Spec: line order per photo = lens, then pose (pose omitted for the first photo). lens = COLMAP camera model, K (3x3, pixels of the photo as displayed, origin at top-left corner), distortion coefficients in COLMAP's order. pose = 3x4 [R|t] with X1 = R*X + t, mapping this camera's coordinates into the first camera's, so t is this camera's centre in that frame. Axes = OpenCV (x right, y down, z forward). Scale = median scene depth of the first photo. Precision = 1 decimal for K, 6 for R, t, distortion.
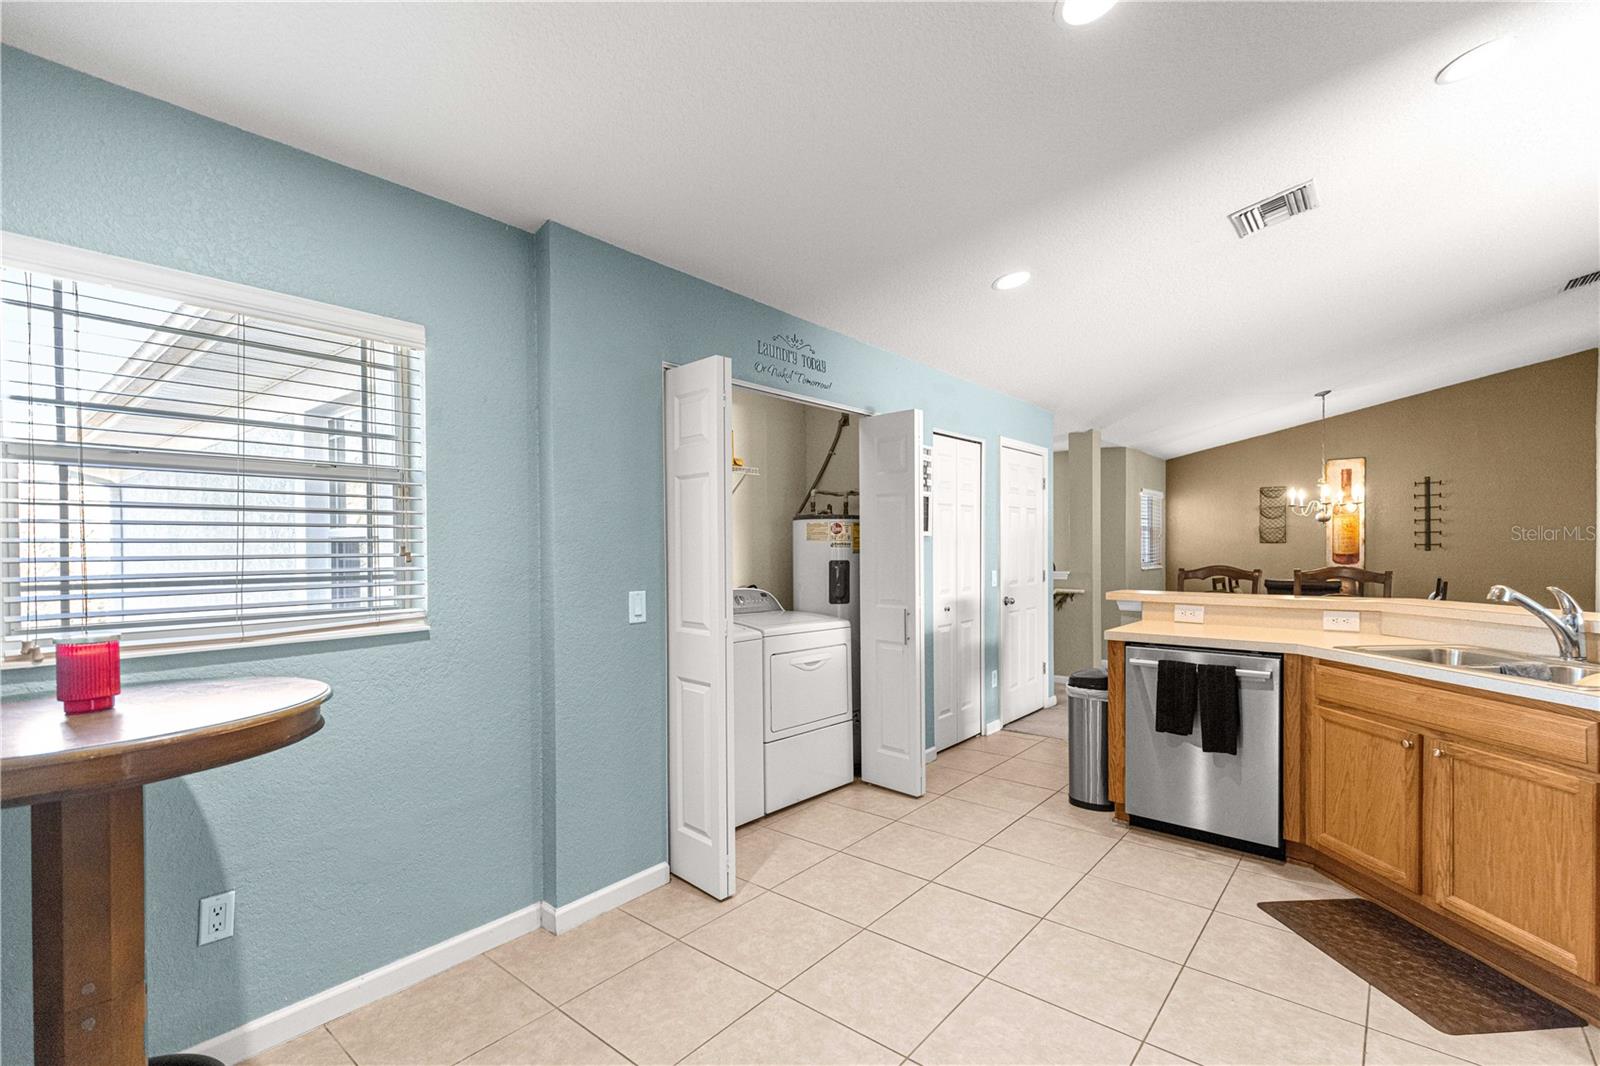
lens RADIAL K [[724.9, 0, 799.8], [0, 724.9, 539.3], [0, 0, 1]] dist [0.004482, 0.000327]
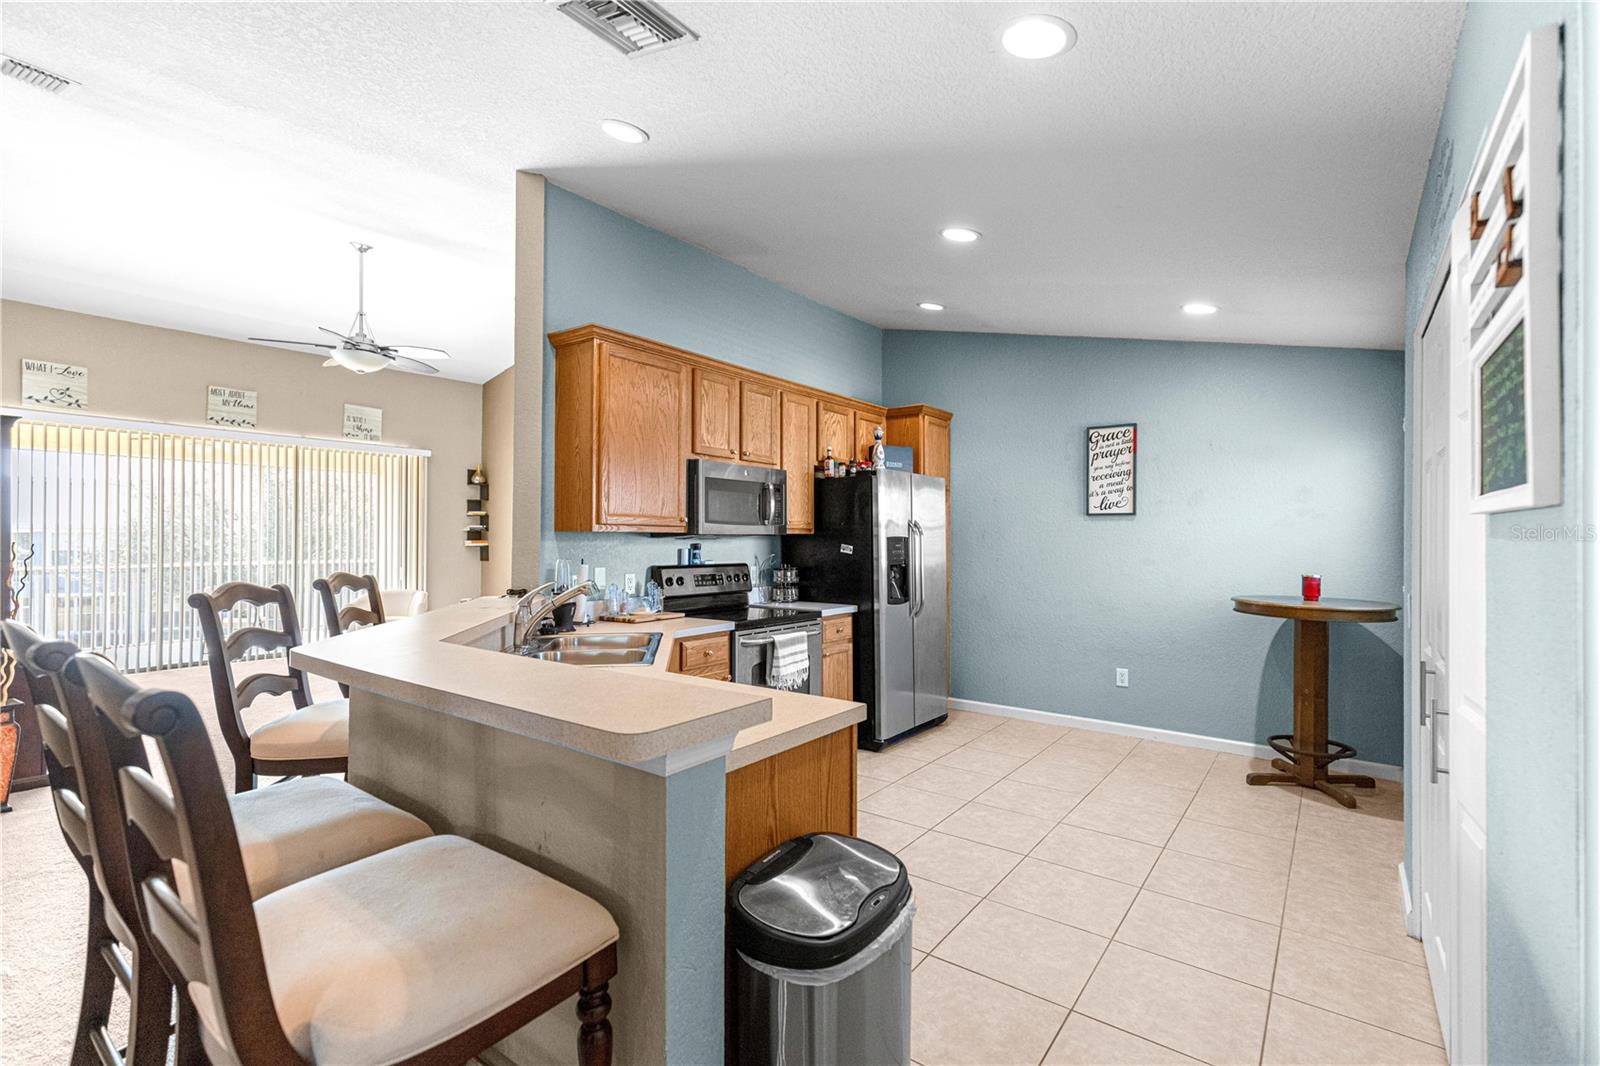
lens RADIAL K [[724.9, 0, 812.0], [0, 724.9, 534.4], [0, 0, 1]] dist [0.004482, 0.000327]
pose [[-0.997975, 0.000777, -0.063596, 0.693303], [0.001267, 0.999970, -0.007658, -0.002454], [0.063588, -0.007723, -0.997946, 2.170966]]
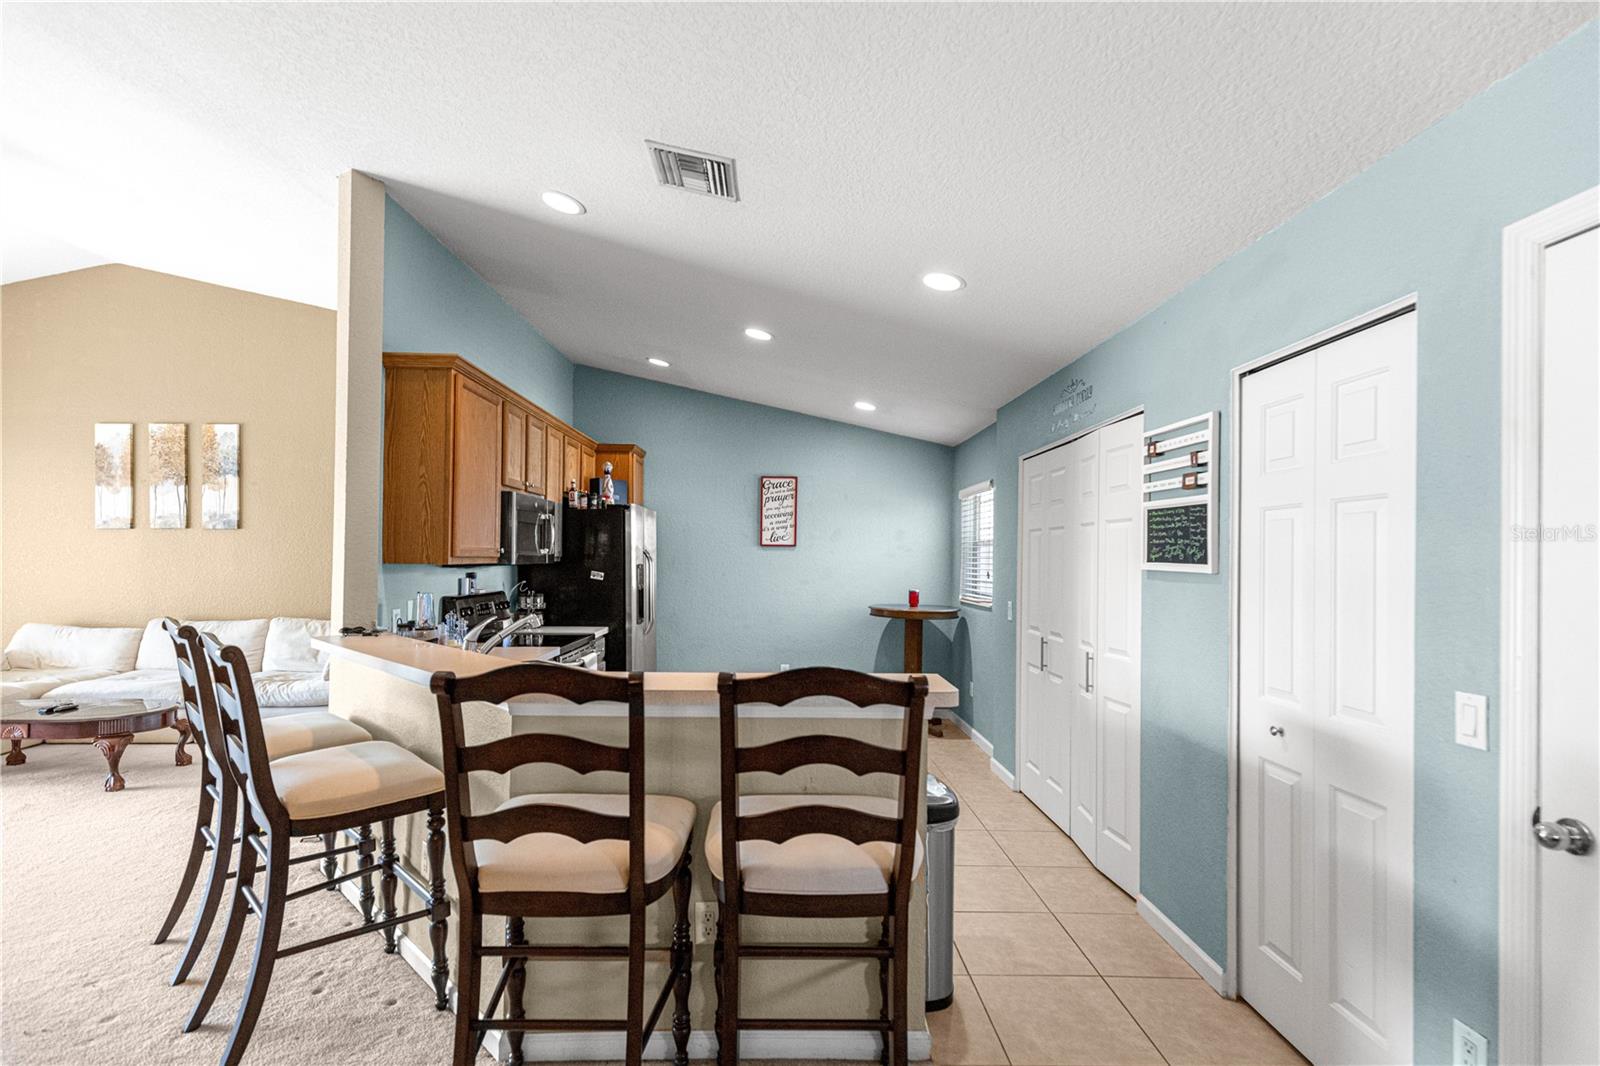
lens RADIAL K [[724.9, 0, 809.5], [0, 724.9, 558.0], [0, 0, 1]] dist [0.004482, 0.000327]
pose [[-0.752934, -0.001550, -0.658095, 1.420263], [-0.004378, 0.999987, 0.002654, -0.038435], [0.658082, 0.004879, -0.752931, 2.241939]]
